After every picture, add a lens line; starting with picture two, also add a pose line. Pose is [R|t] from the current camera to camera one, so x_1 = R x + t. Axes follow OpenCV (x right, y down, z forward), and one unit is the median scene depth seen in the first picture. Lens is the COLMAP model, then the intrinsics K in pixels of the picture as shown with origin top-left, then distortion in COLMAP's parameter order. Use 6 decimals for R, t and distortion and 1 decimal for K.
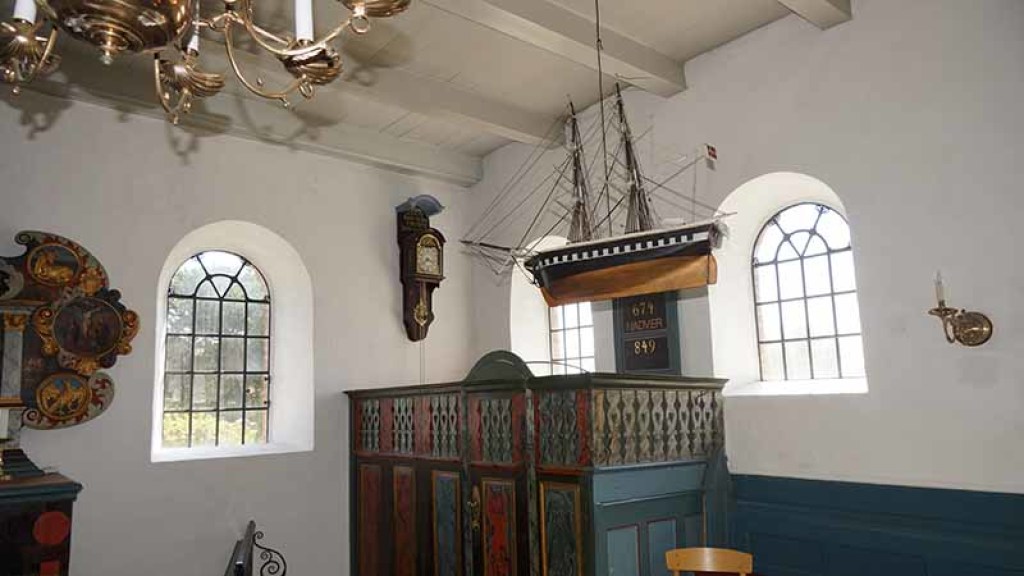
lens RADIAL K [[736.1, 0, 513.1], [0, 736.1, 295.7], [0, 0, 1]] dist [-0.001636, 0.000182]
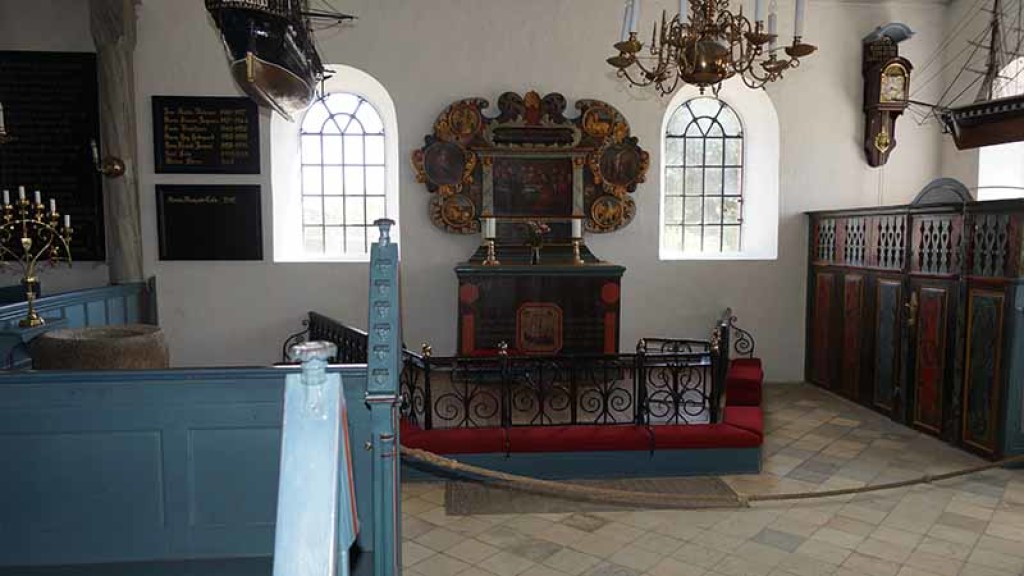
lens RADIAL K [[736.1, 0, 513.1], [0, 736.1, 295.7], [0, 0, 1]] dist [-0.001636, 0.000182]
pose [[0.820382, 0.080546, -0.566115, 0.078708], [0.057406, 0.973427, 0.221687, -0.033481], [0.568927, -0.214366, 0.793958, -0.279639]]
